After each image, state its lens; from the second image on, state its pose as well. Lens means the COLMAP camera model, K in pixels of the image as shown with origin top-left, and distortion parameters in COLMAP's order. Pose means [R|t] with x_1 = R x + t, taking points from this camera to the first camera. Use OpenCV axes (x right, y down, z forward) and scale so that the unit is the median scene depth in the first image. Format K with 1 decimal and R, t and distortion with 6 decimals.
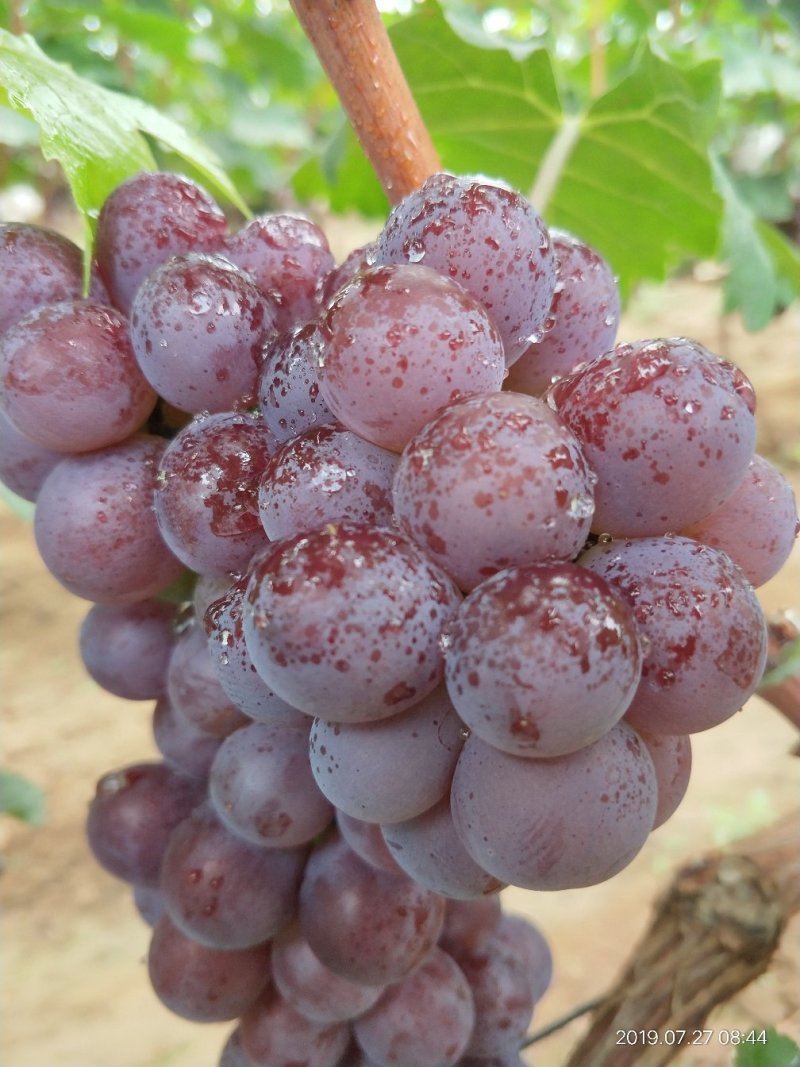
lens RADIAL K [[858.1, 0, 395.4], [0, 858.1, 562.5], [0, 0, 1]] dist [-0.041263, -0.014663]
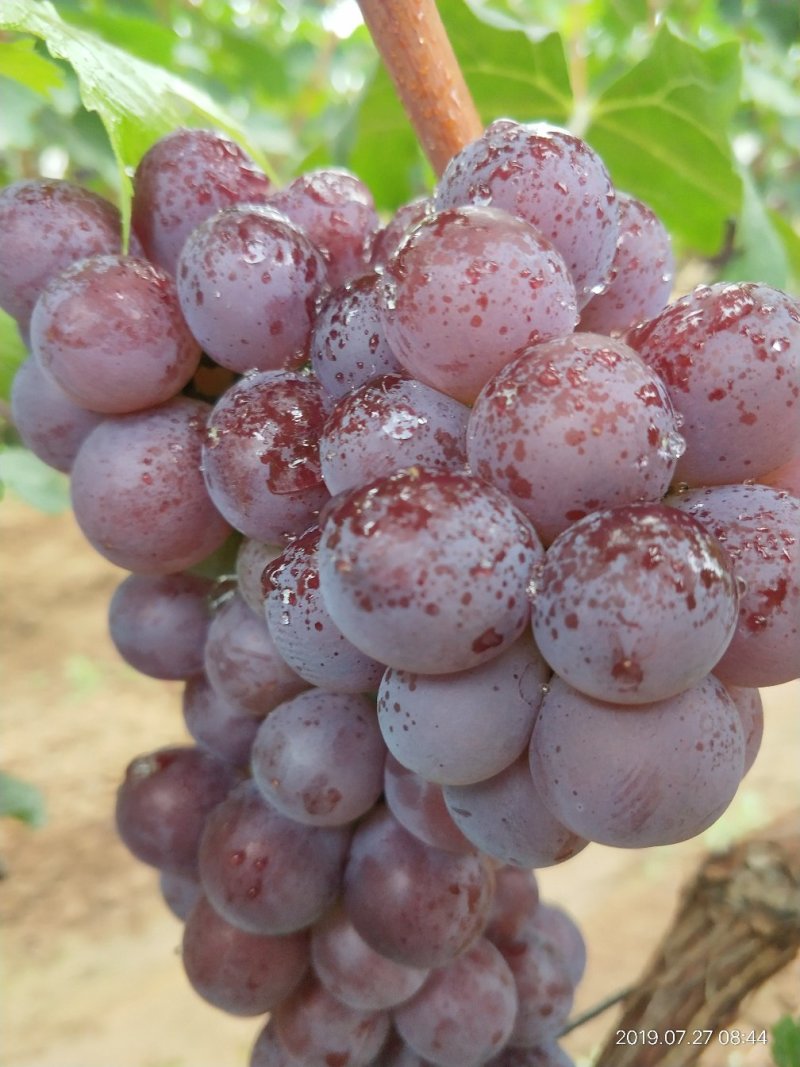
lens RADIAL K [[865.8, 0, 400.9], [0, 865.8, 564.5], [0, 0, 1]] dist [-0.057766, 0.013601]
pose [[0.999591, -0.009286, 0.027055, -0.093761], [0.009534, 0.999914, -0.009056, 0.060004], [-0.026969, 0.009310, 0.999593, 0.027626]]
